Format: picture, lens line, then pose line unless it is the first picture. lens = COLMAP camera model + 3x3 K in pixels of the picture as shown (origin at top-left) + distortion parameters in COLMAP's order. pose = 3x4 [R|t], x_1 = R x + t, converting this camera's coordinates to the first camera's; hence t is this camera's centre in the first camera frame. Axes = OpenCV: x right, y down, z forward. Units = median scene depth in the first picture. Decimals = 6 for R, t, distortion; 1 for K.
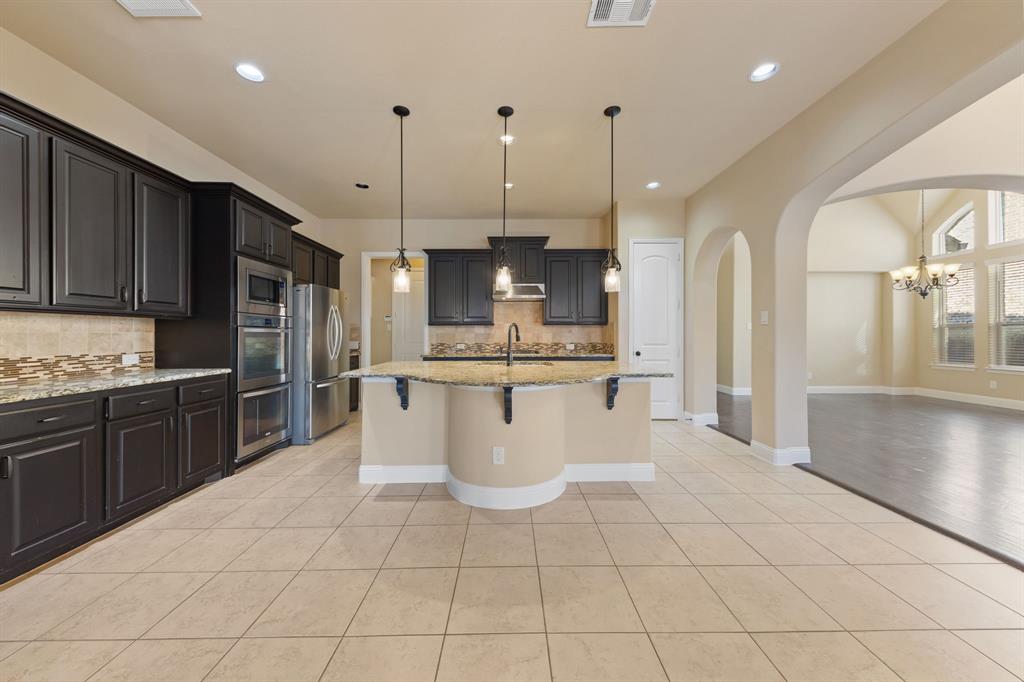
lens RADIAL K [[350.9, 0, 513.7], [0, 350.9, 337.0], [0, 0, 1]] dist [0.001038, -0.000171]
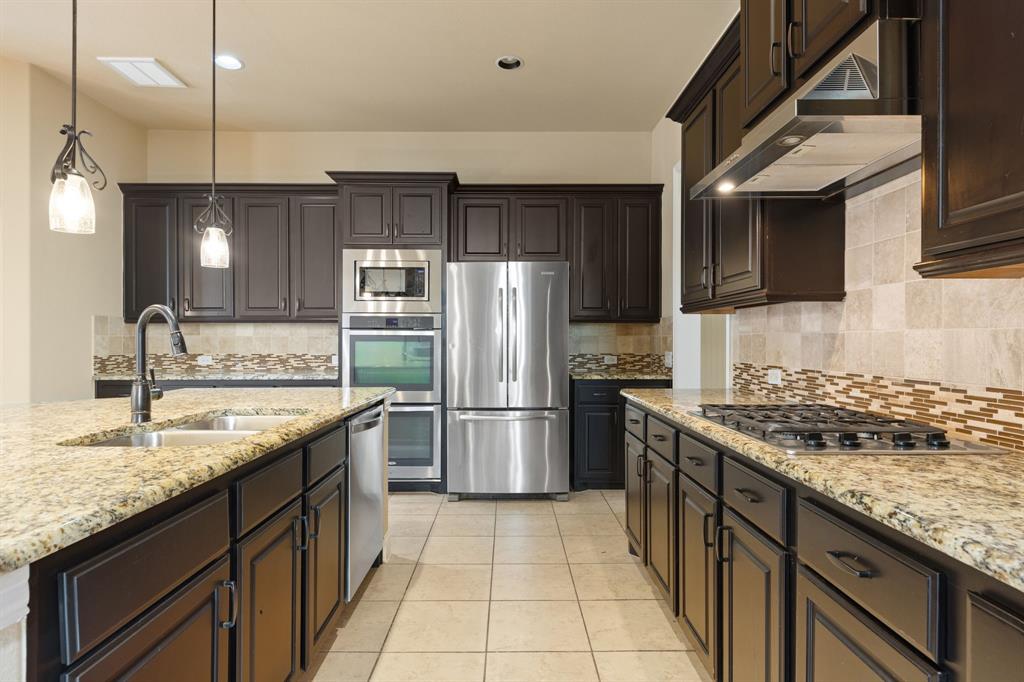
lens RADIAL K [[518.9, 0, 512.0], [0, 518.9, 341.0], [0, 0, 1]] dist [0.000437, -0.000179]
pose [[0.000364, 0.005295, -0.999986, 0.654988], [-0.006256, 0.999966, 0.005293, -0.011505], [0.999980, 0.006254, 0.000397, 1.775218]]
